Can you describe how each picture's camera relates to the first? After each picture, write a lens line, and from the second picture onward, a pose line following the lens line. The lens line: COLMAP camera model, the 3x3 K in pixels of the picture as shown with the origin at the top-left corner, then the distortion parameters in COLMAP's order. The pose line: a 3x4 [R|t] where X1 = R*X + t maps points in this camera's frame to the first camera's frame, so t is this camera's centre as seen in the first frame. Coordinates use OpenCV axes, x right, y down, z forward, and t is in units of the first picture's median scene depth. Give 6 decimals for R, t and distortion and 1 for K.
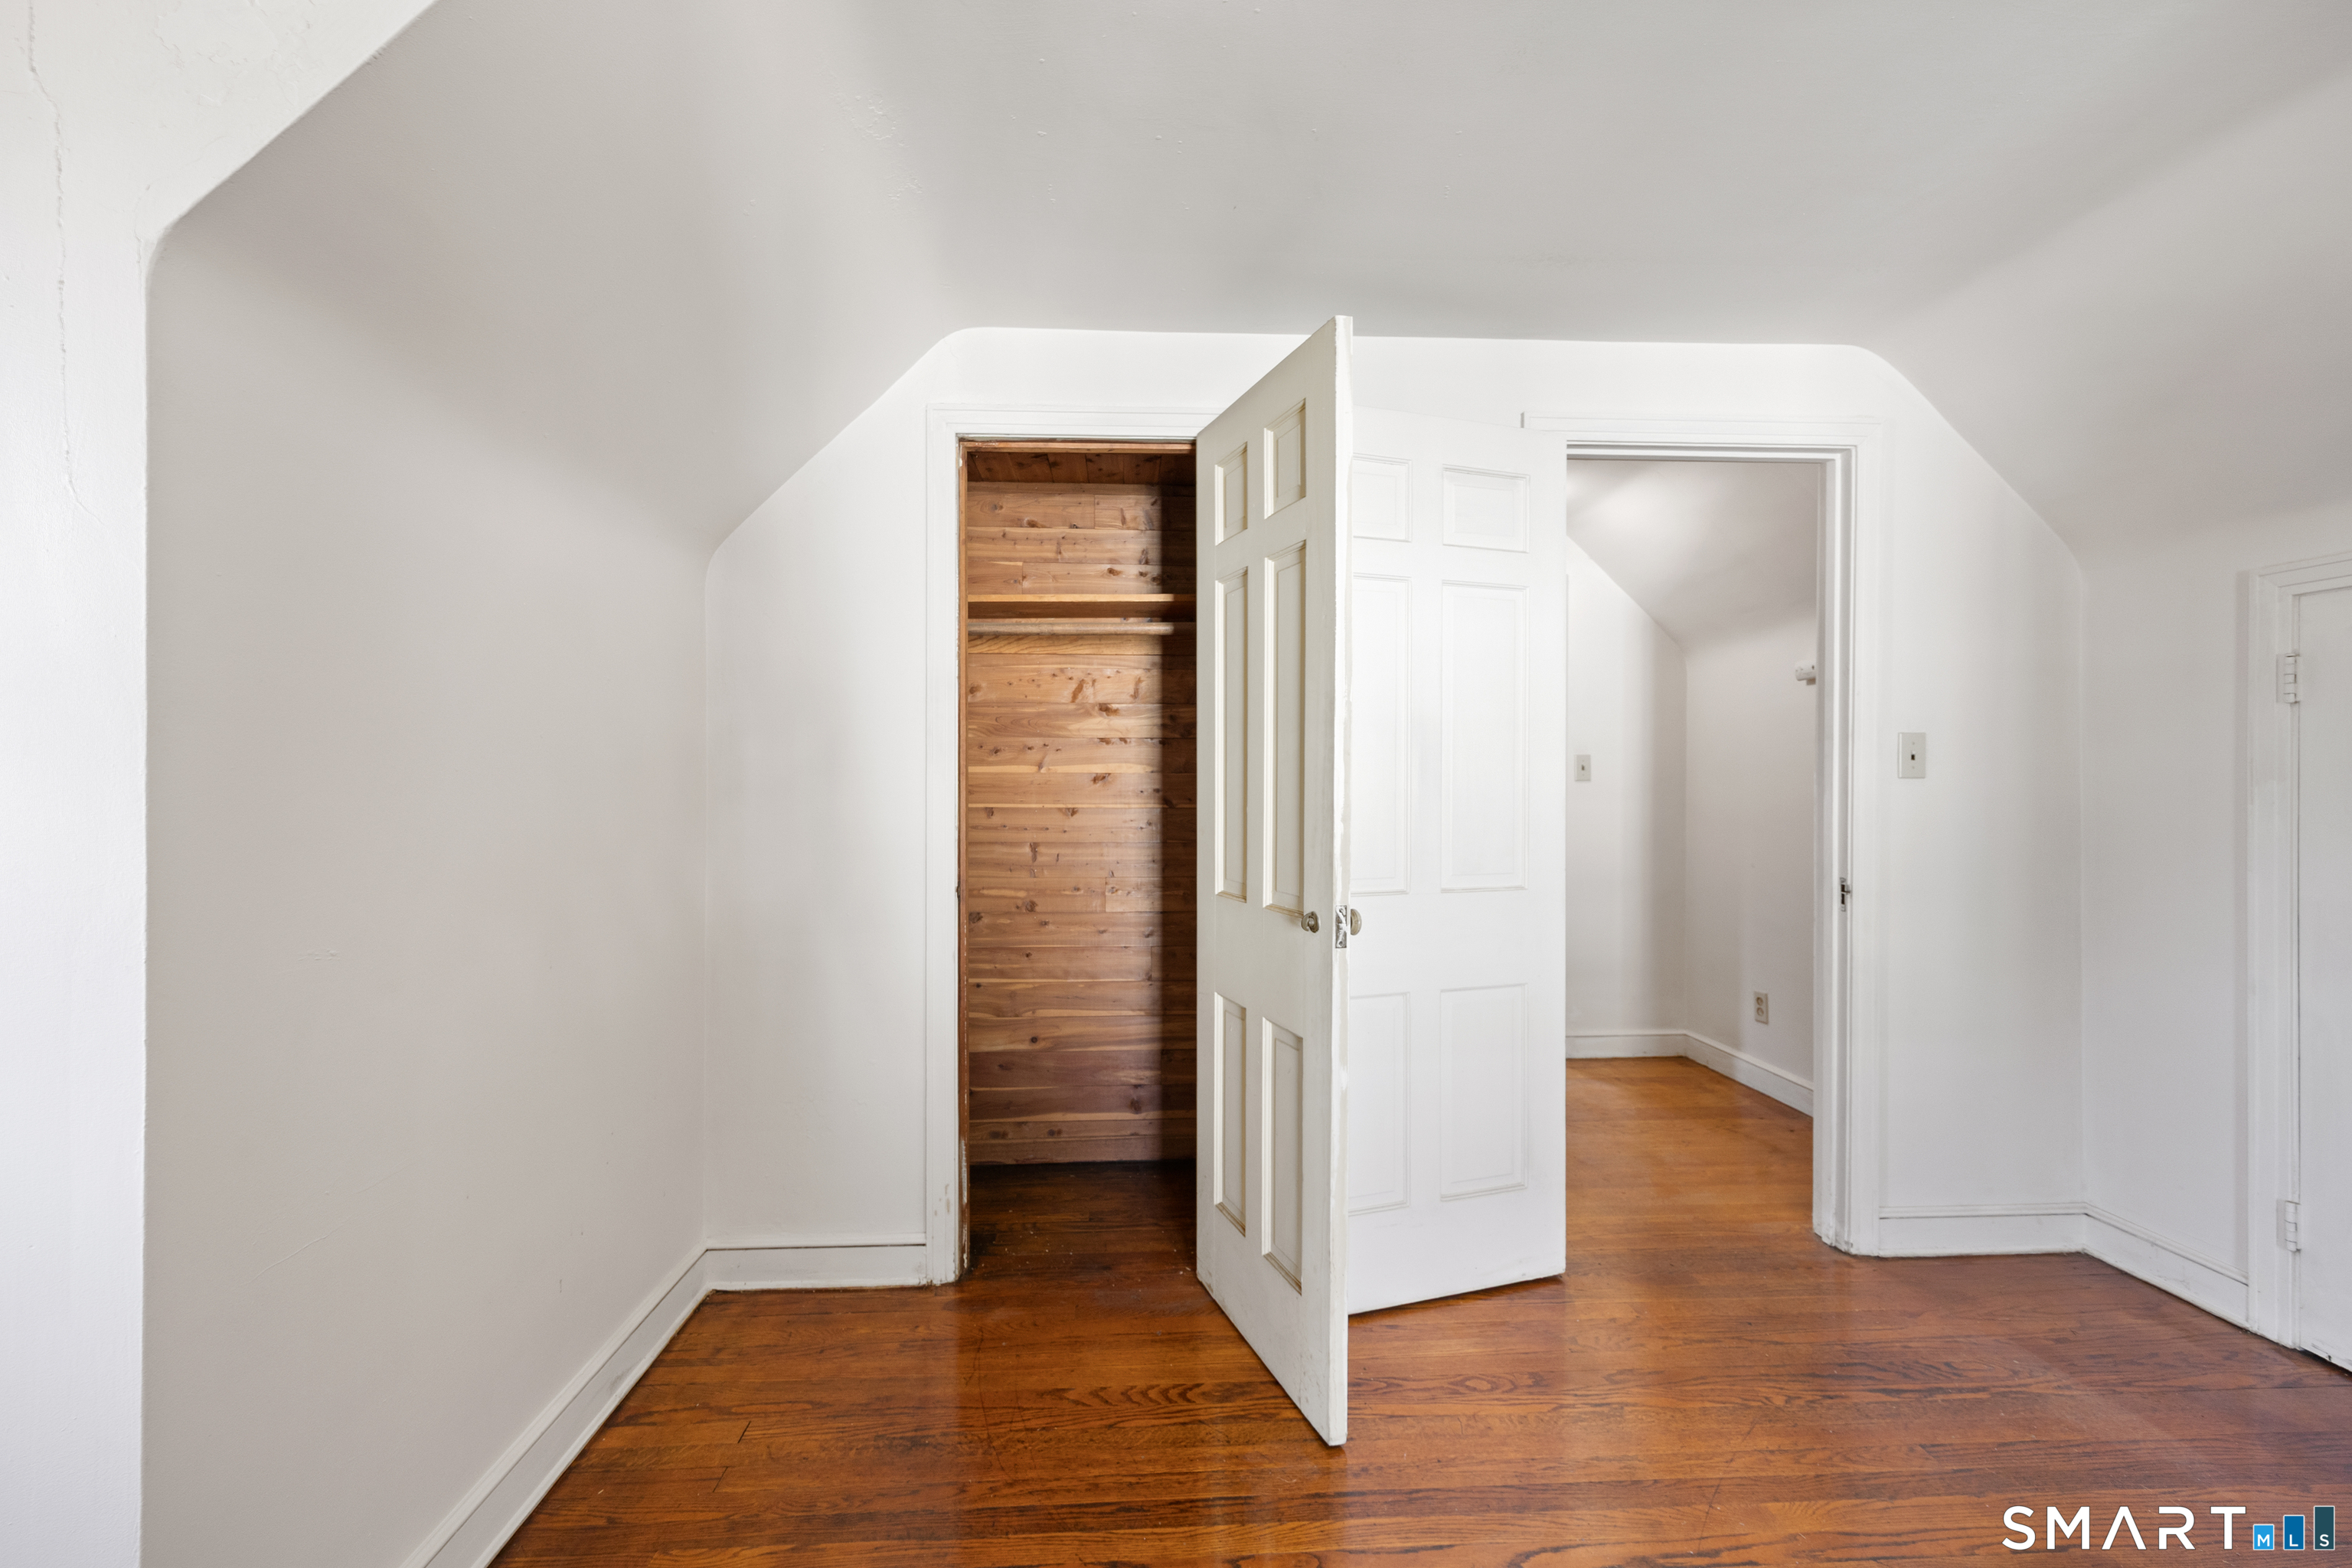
lens RADIAL K [[933.5, 0, 1170.4], [0, 933.5, 780.8], [0, 0, 1]] dist [0.004832, -0.000020]
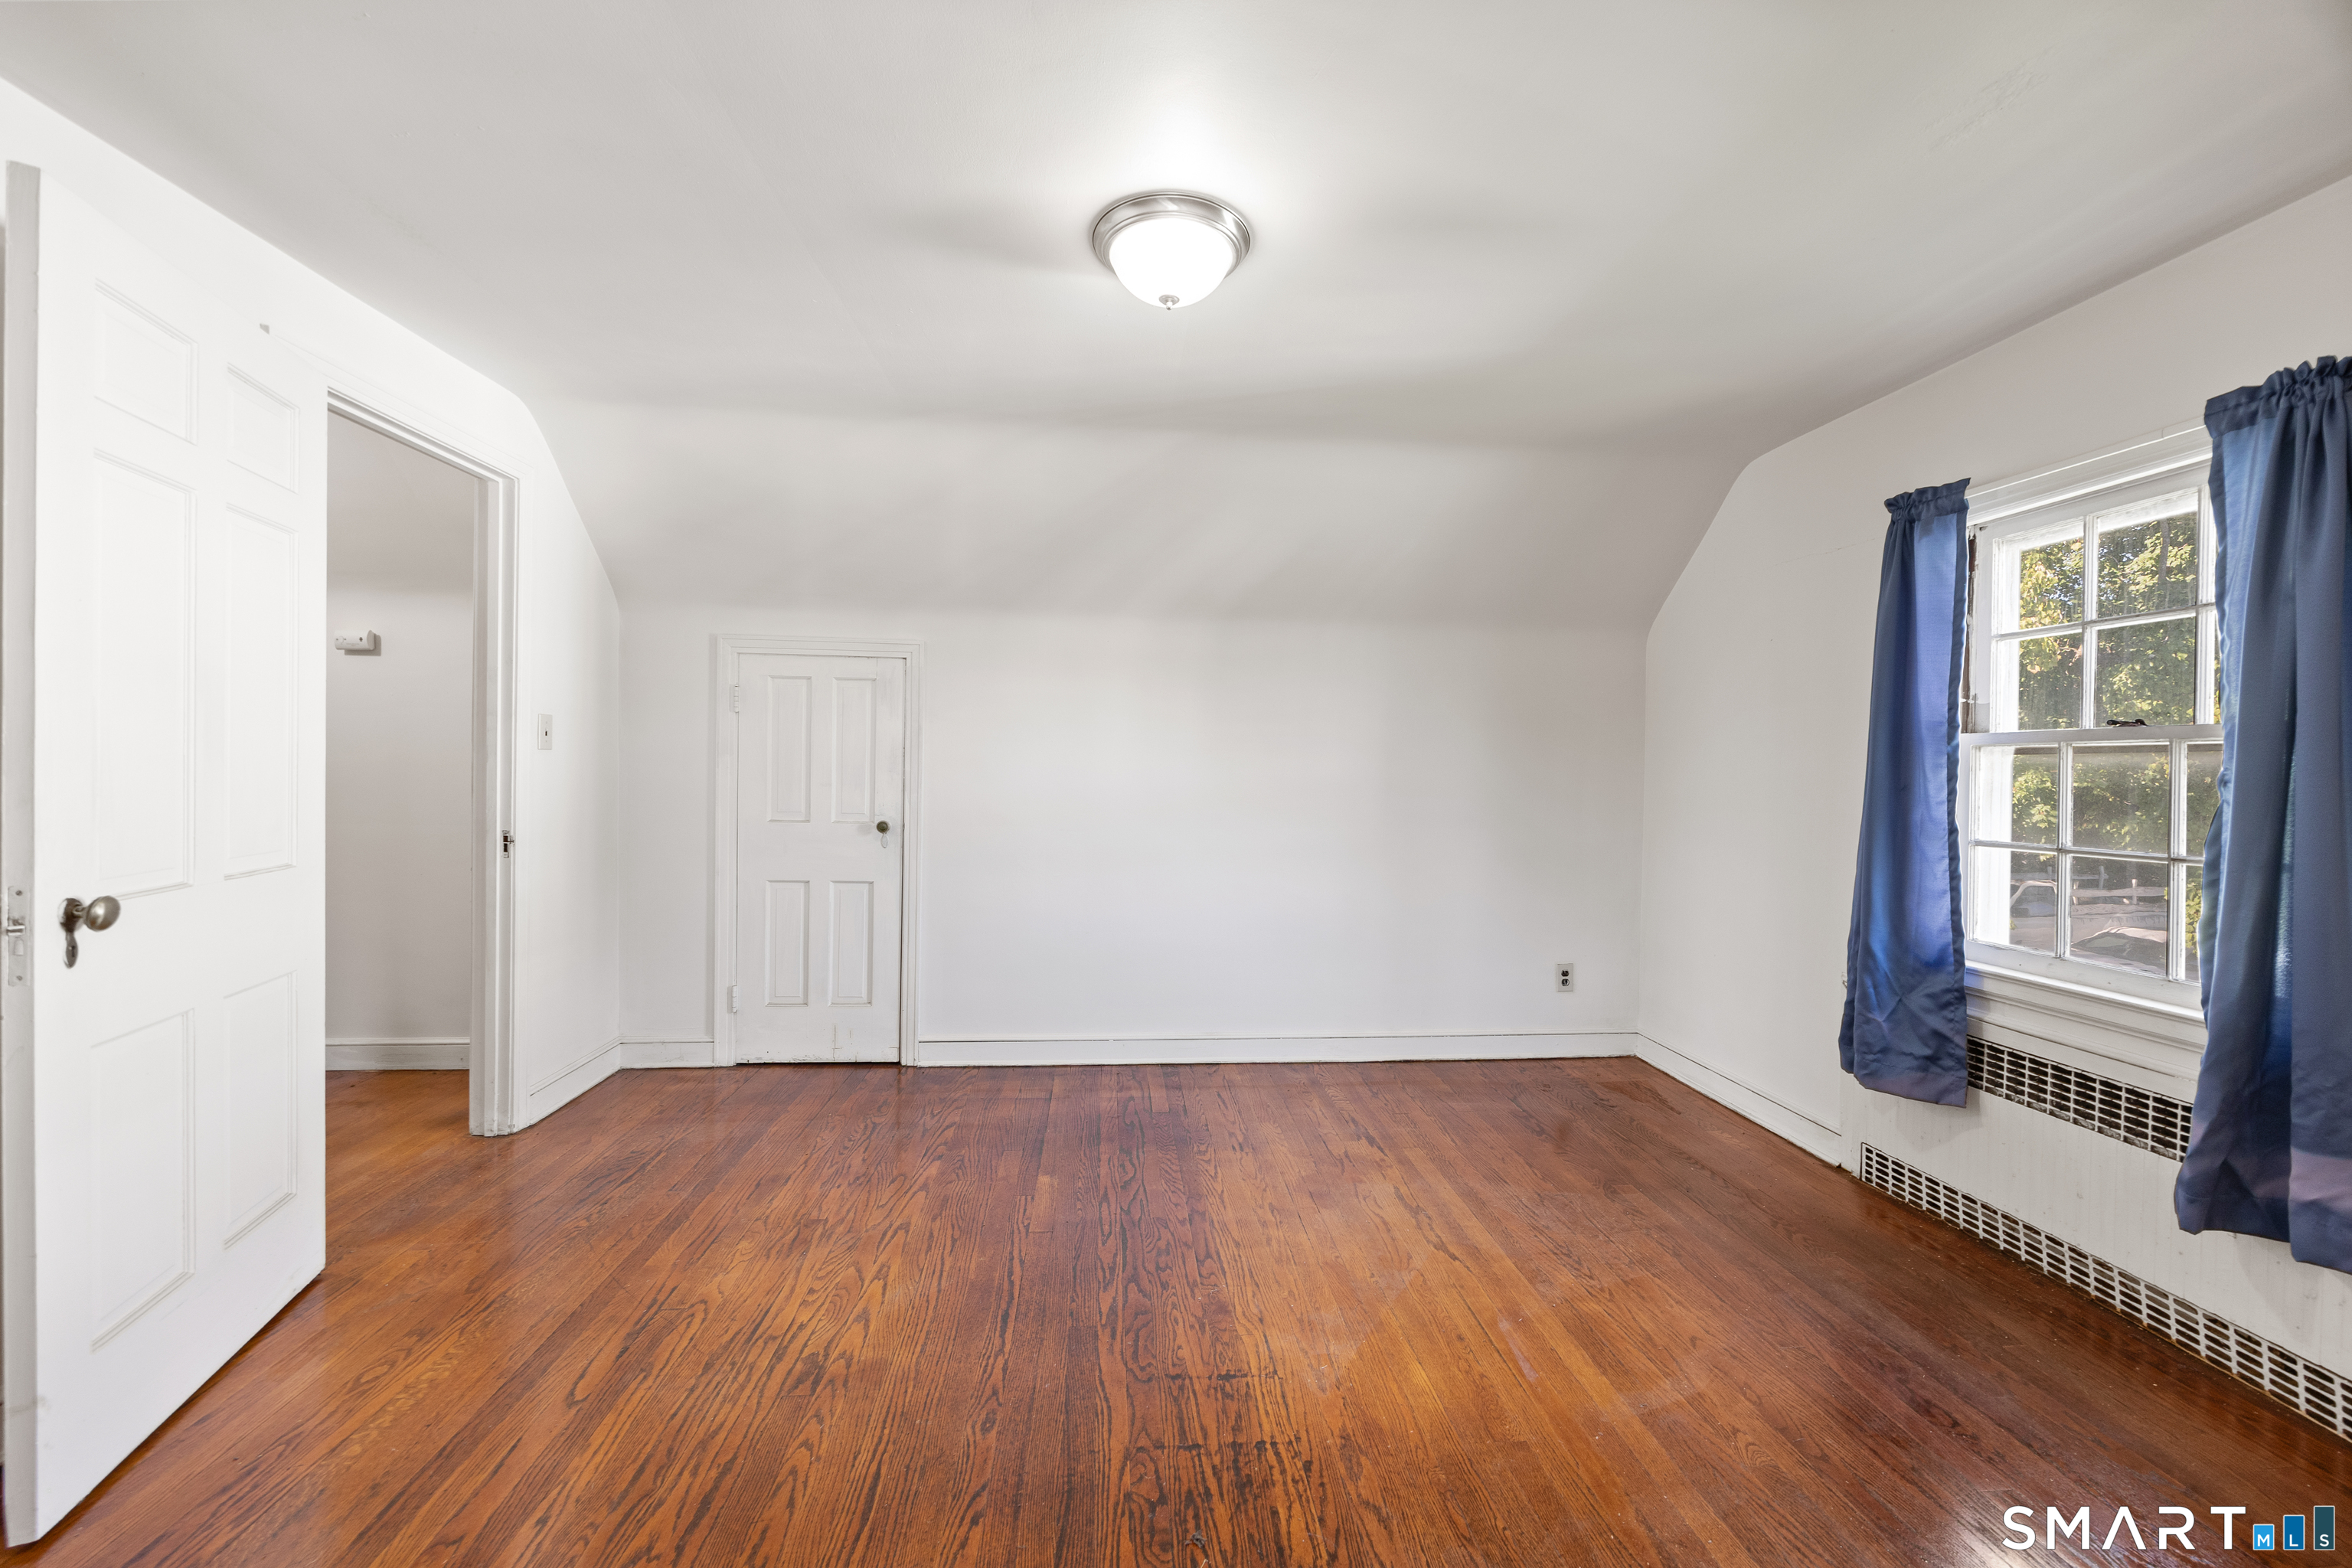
lens RADIAL K [[933.5, 0, 1190.5], [0, 933.5, 745.7], [0, 0, 1]] dist [0.004832, -0.000020]
pose [[-0.053269, 0.019562, 0.998389, -0.582156], [-0.019512, 0.999597, -0.020627, 0.001468], [-0.998390, -0.020579, -0.052866, 0.188683]]
